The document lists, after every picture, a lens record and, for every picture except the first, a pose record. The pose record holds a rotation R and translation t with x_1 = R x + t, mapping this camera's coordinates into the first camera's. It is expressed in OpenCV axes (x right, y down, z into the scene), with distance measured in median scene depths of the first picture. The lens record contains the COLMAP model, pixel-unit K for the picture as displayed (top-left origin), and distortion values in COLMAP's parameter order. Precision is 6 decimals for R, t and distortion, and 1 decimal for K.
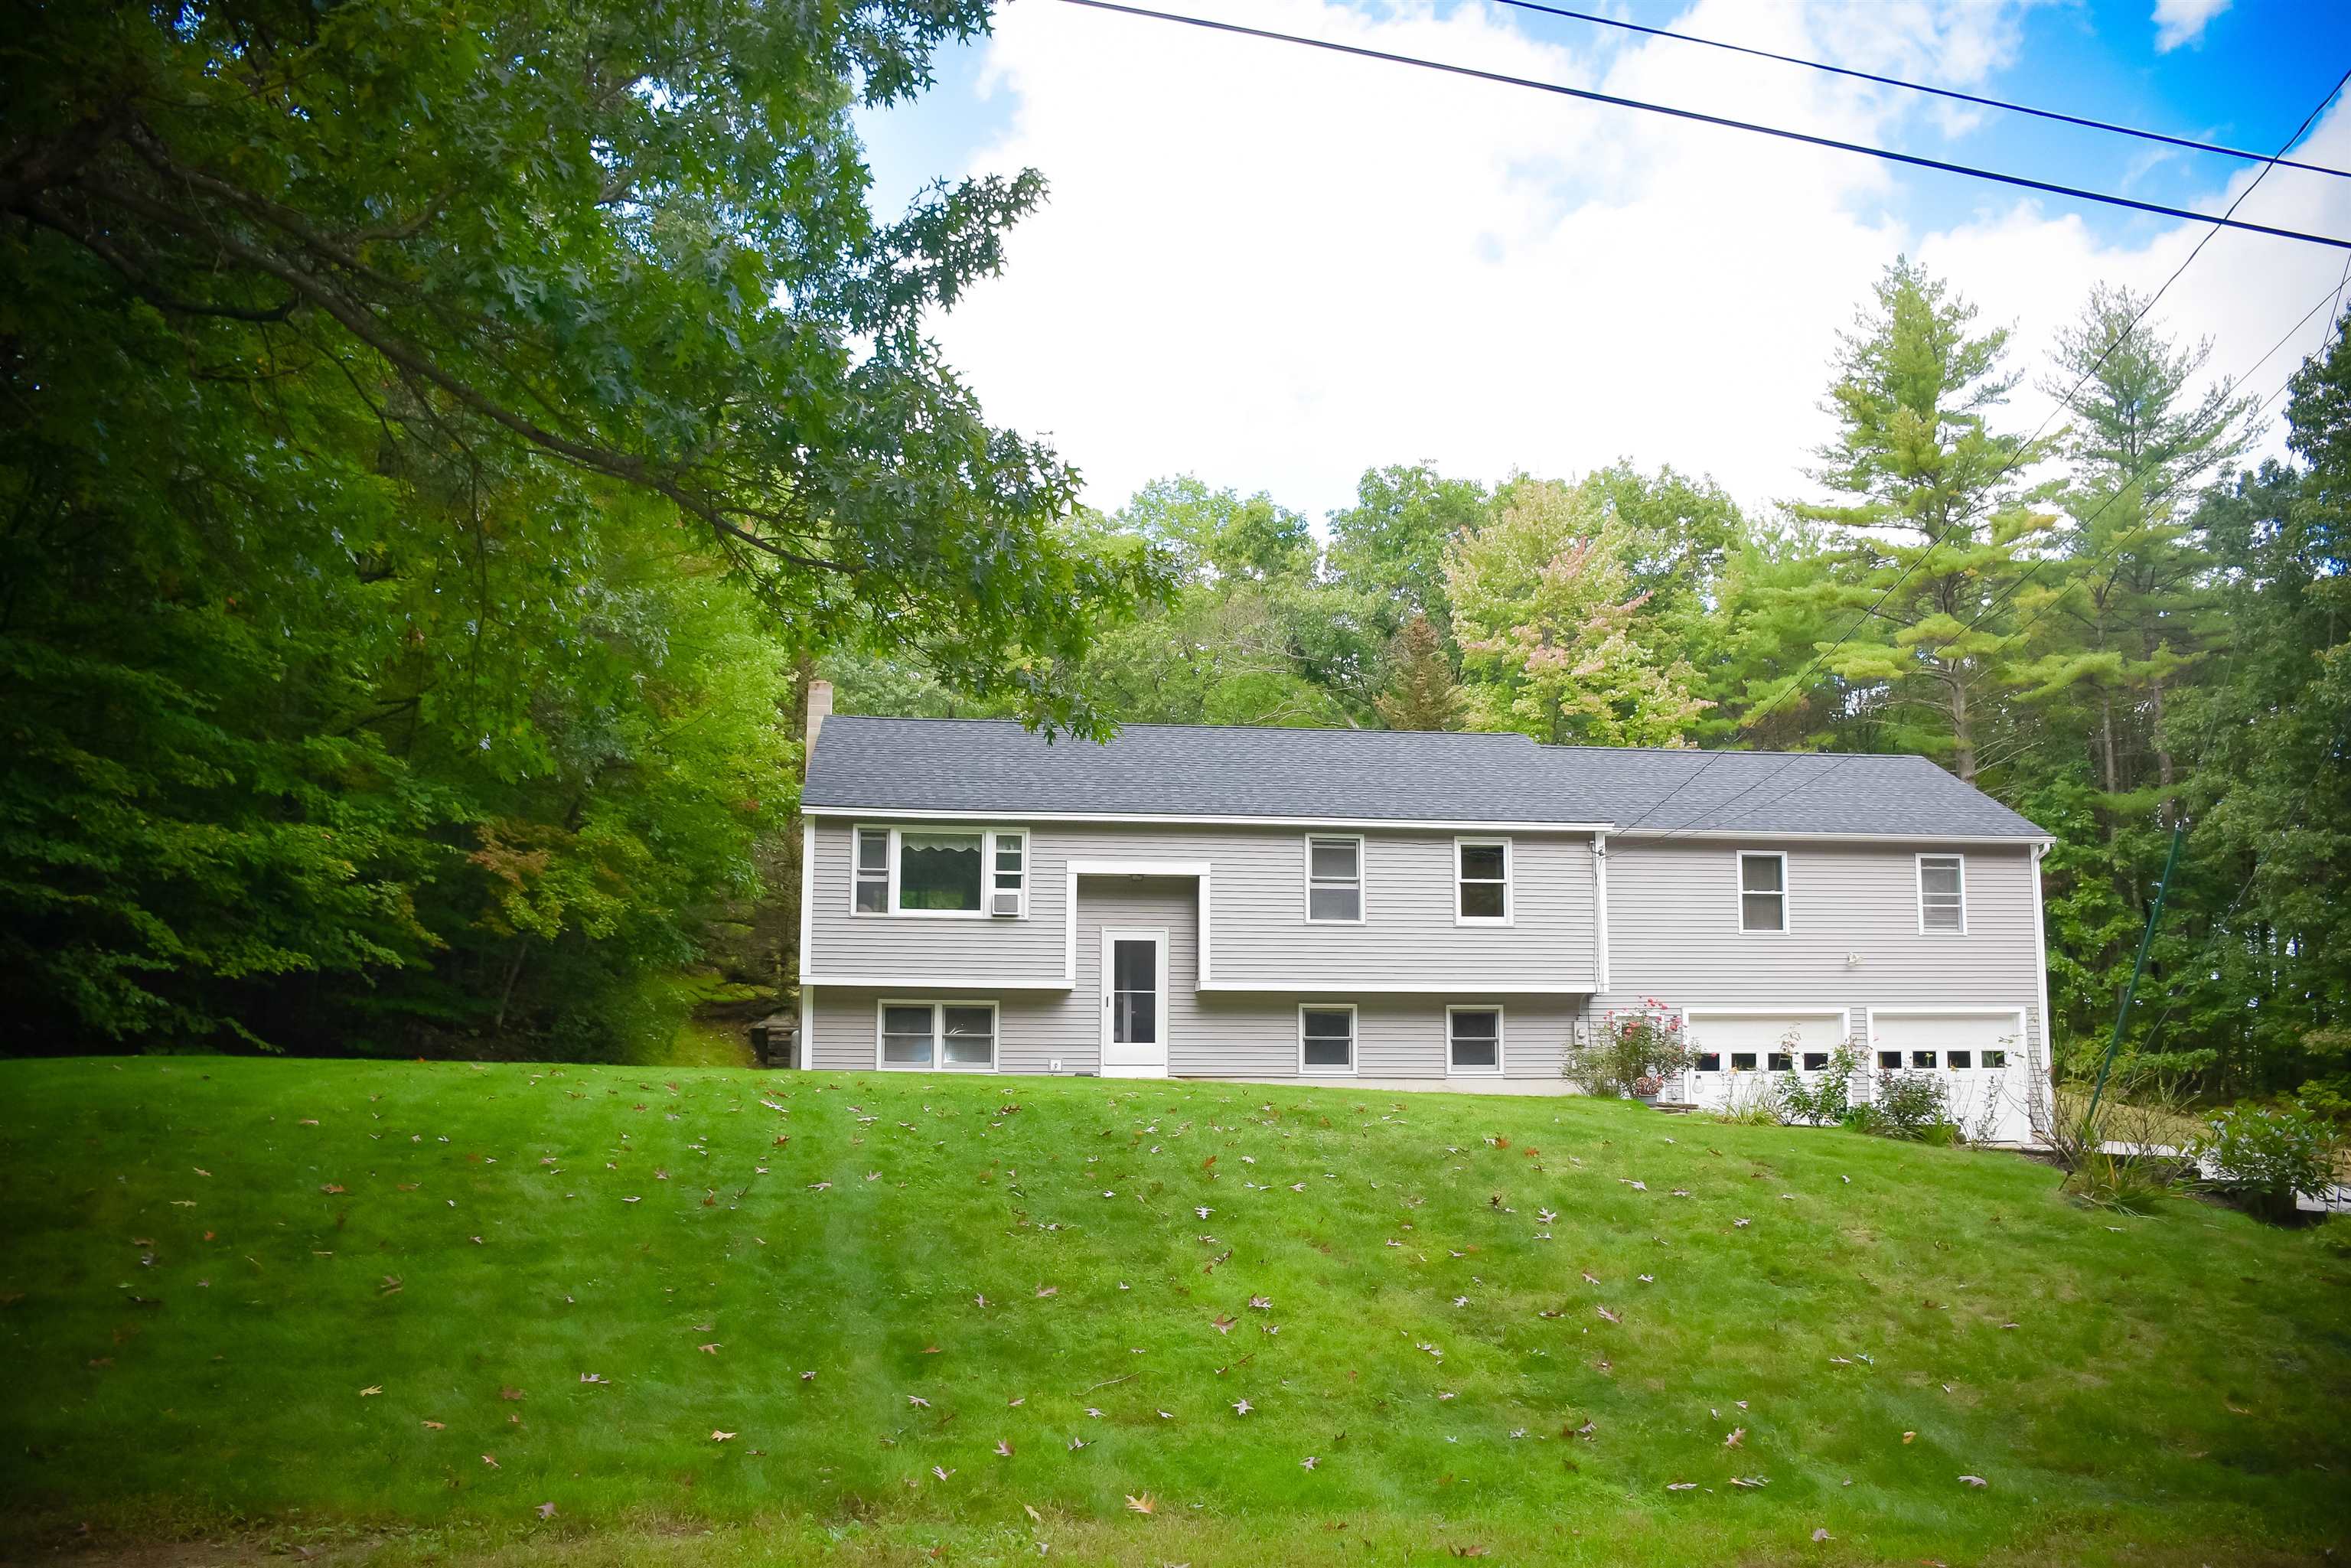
lens RADIAL K [[1883.7, 0, 1175.5], [0, 1883.7, 784.0], [0, 0, 1]] dist [-0.147909, 0.116493]
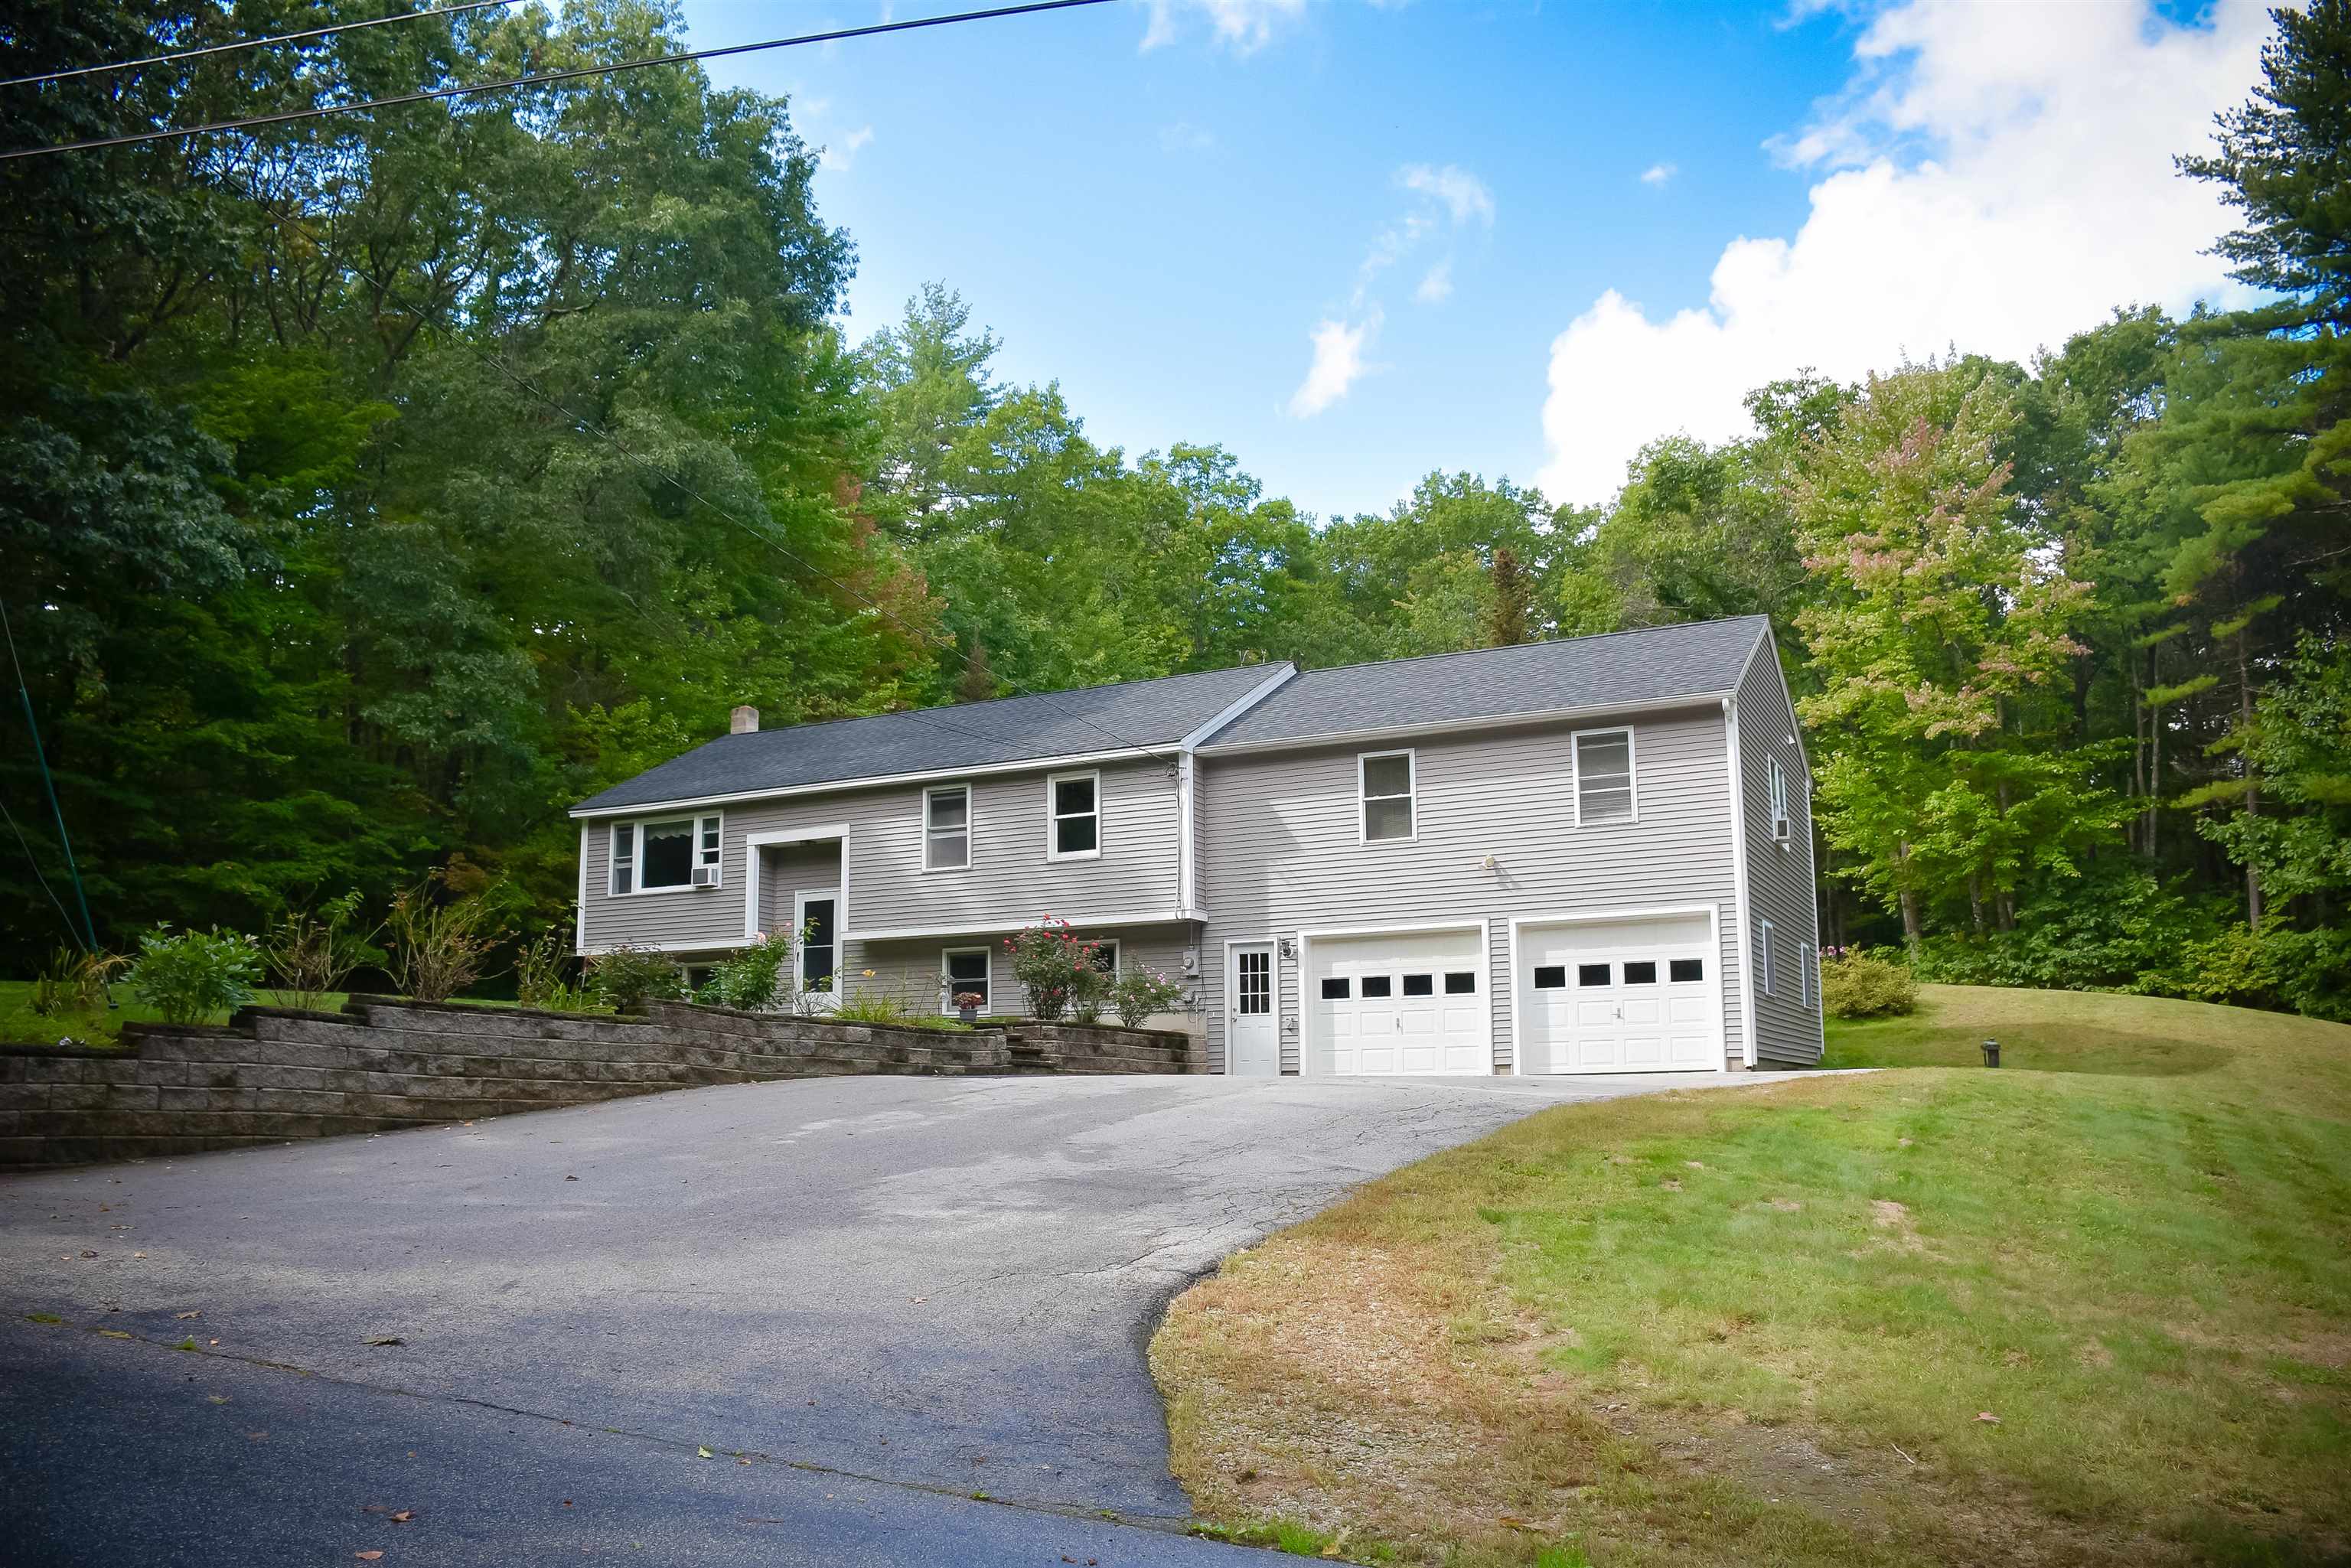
lens RADIAL K [[1875.5, 0, 1175.5], [0, 1875.5, 784.0], [0, 0, 1]] dist [-0.141966, 0.203461]
pose [[0.828286, -0.112916, -0.548810, 0.763733], [0.102043, 0.993502, -0.050402, 0.091268], [0.550935, -0.014256, 0.834426, 0.197883]]
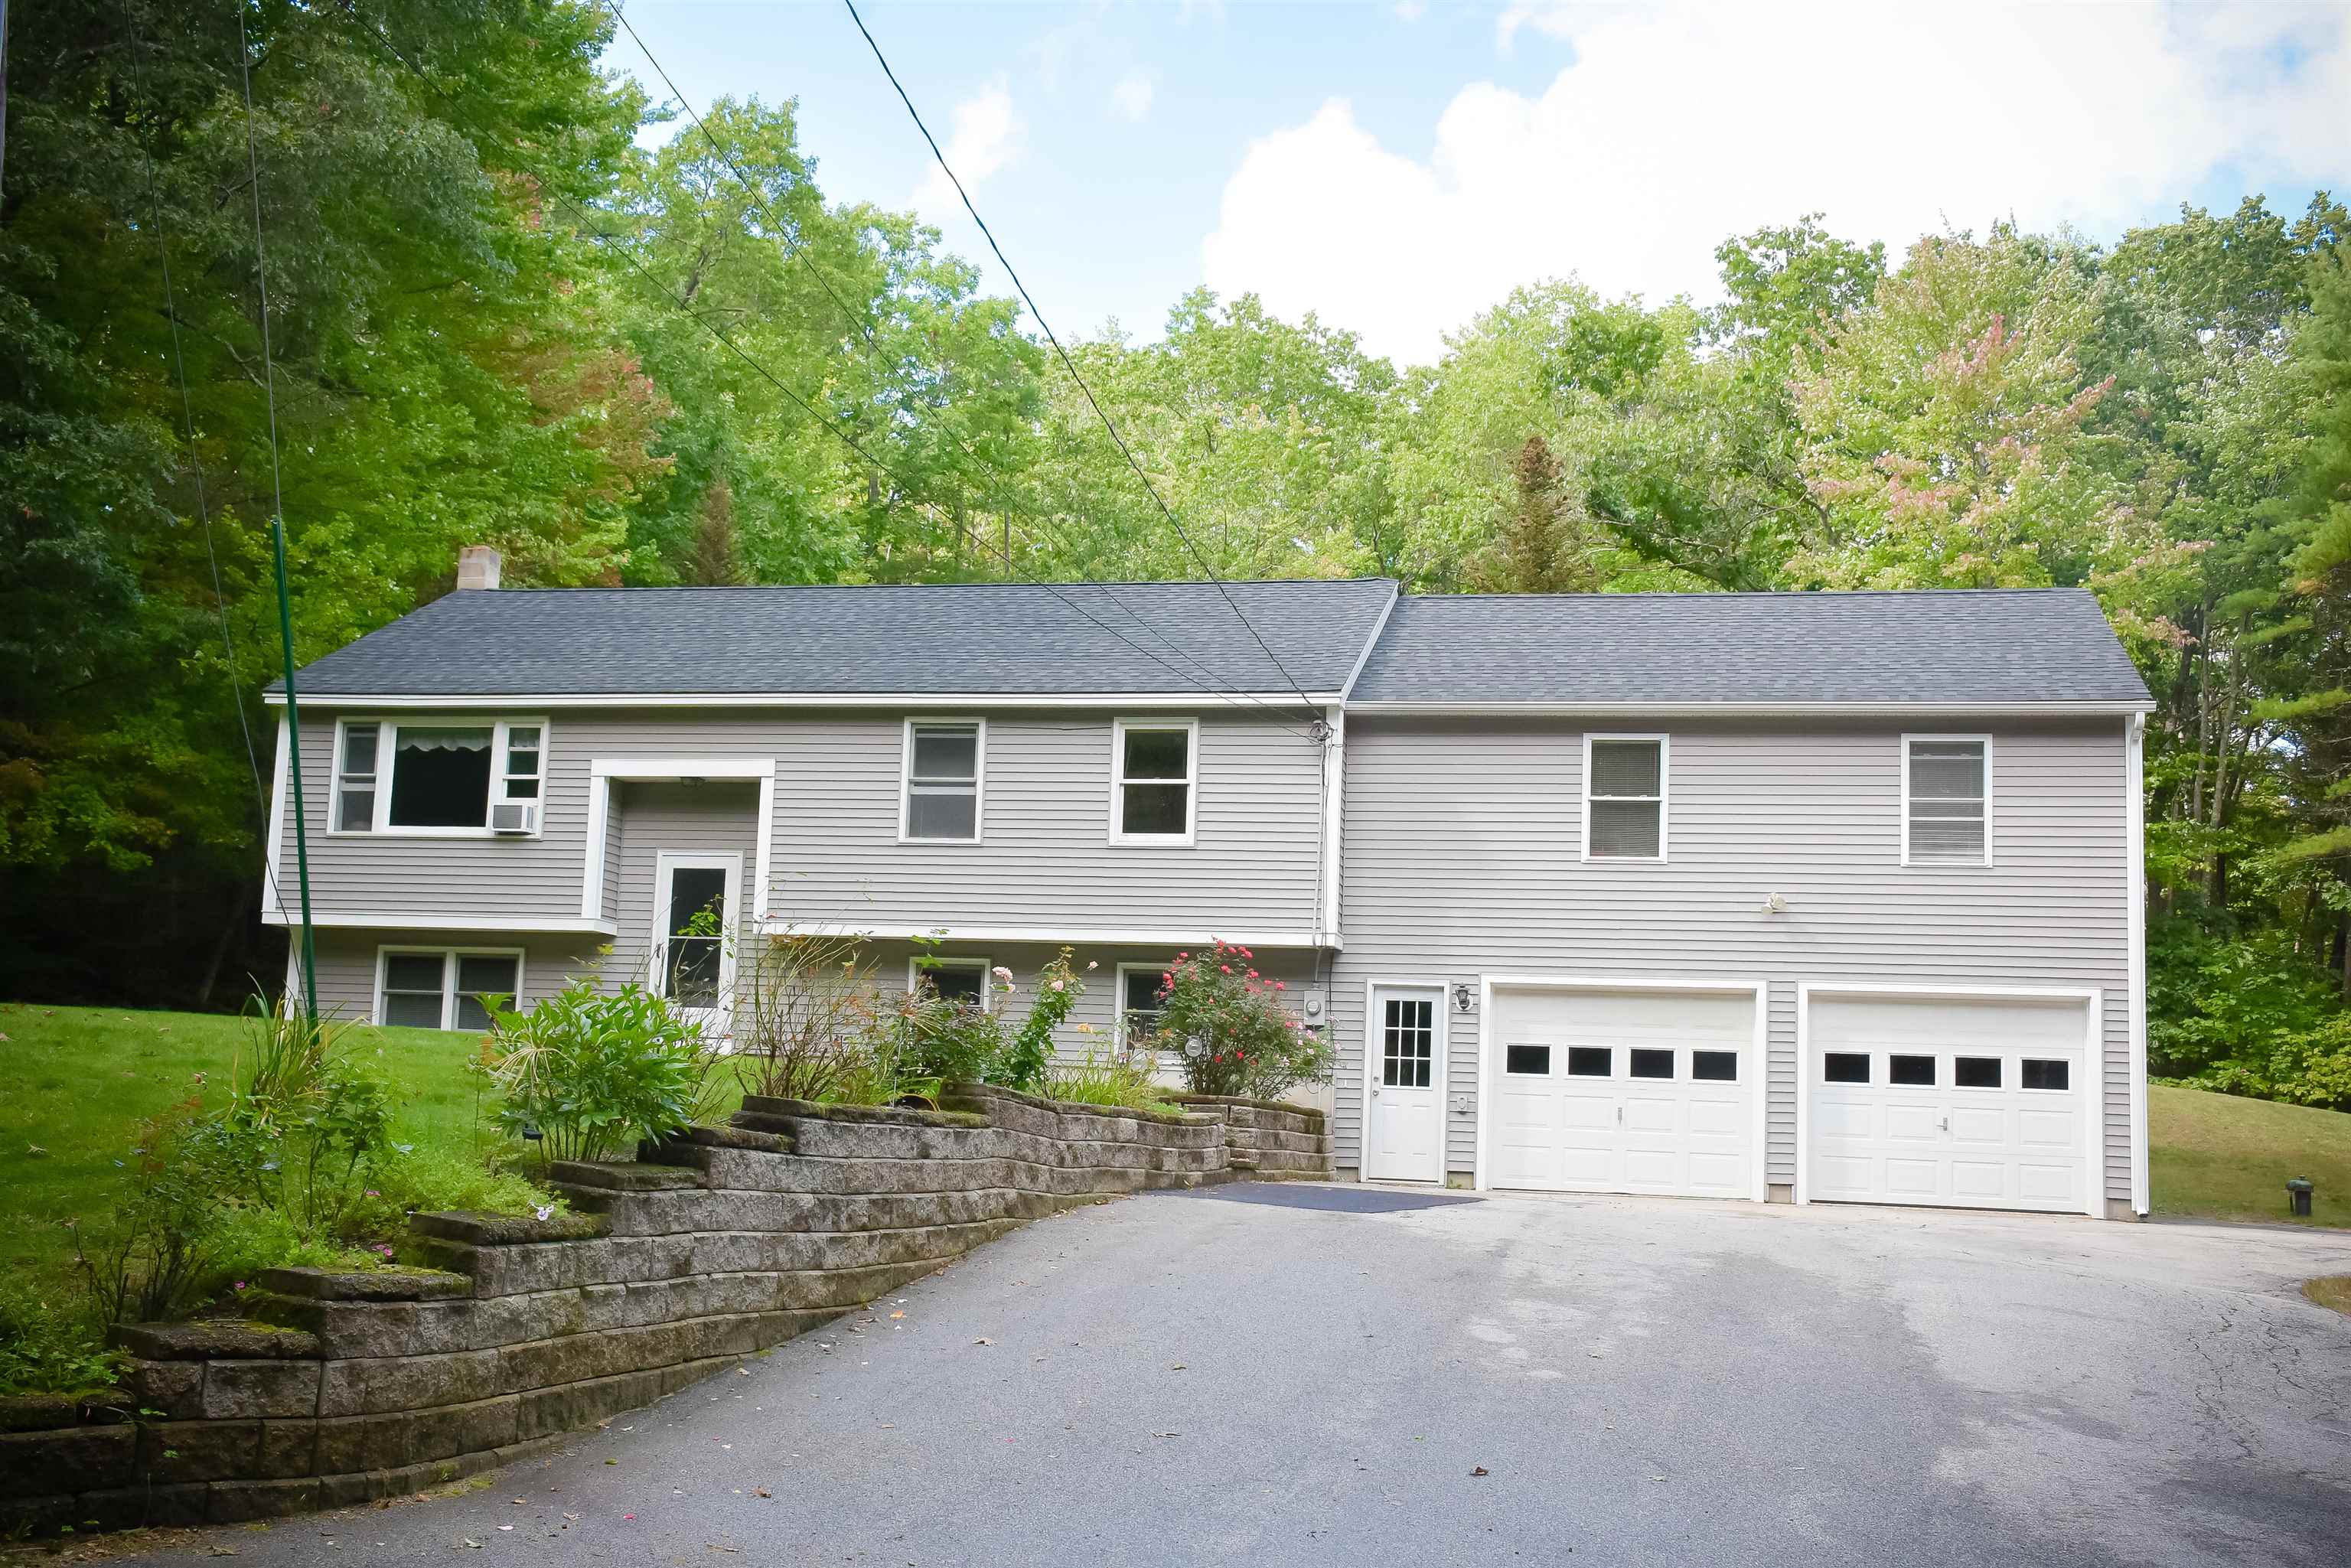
lens RADIAL K [[2536.2, 0, 1175.5], [0, 2536.2, 784.0], [0, 0, 1]] dist [-0.017793, 0.238280]
pose [[0.942618, -0.015460, -0.333515, 0.484158], [0.018720, 0.999803, 0.006566, 0.046910], [0.333348, -0.012433, 0.942722, 0.128501]]
